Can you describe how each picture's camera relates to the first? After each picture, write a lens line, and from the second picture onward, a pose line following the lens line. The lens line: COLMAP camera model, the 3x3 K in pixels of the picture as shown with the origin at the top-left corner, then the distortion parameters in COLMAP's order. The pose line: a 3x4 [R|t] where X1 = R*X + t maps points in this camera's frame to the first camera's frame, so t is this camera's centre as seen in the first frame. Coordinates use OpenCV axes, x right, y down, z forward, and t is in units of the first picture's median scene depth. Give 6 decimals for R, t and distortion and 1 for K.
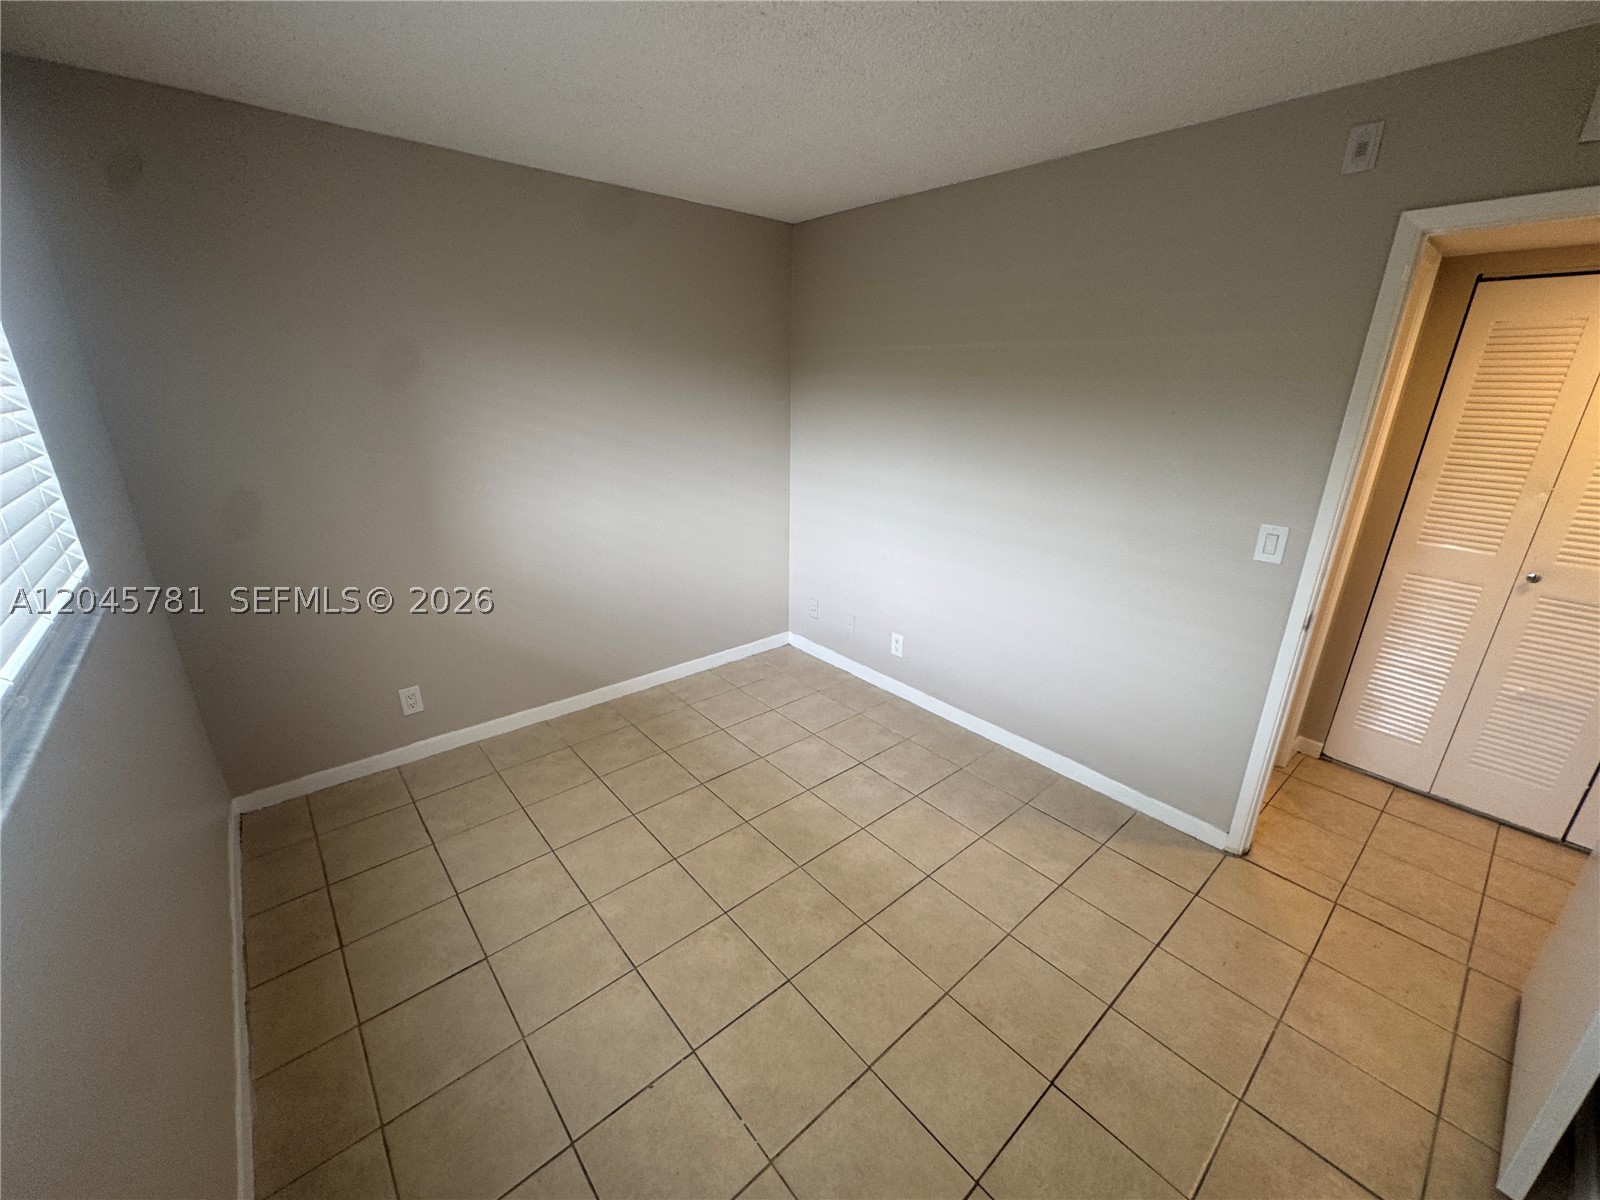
lens RADIAL K [[638.3, 0, 800.0], [0, 638.3, 600.0], [0, 0, 1]] dist [-0.001553, 0.000400]
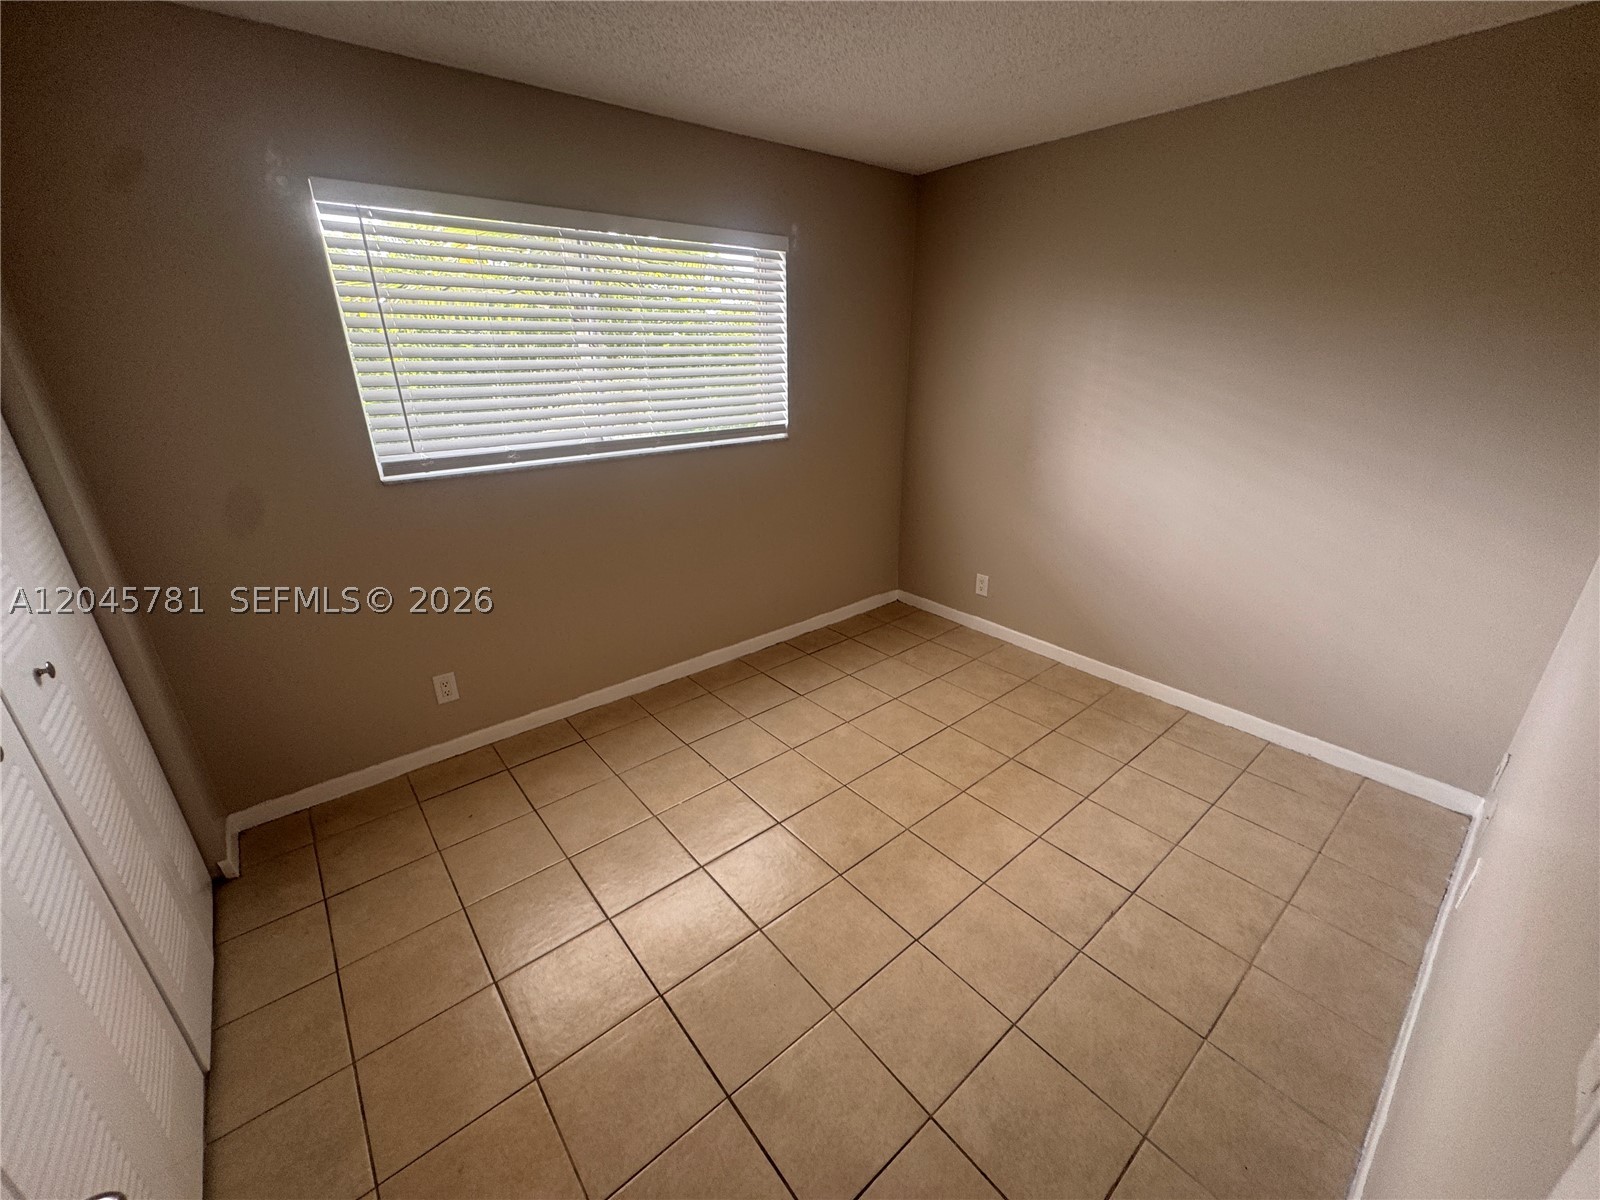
lens RADIAL K [[638.3, 0, 800.0], [0, 638.3, 600.0], [0, 0, 1]] dist [-0.001553, 0.000400]
pose [[-0.014636, 0.352907, -0.935544, 0.635630], [-0.322918, 0.883839, 0.338455, -0.138307], [0.946314, 0.307057, 0.101024, 0.506029]]
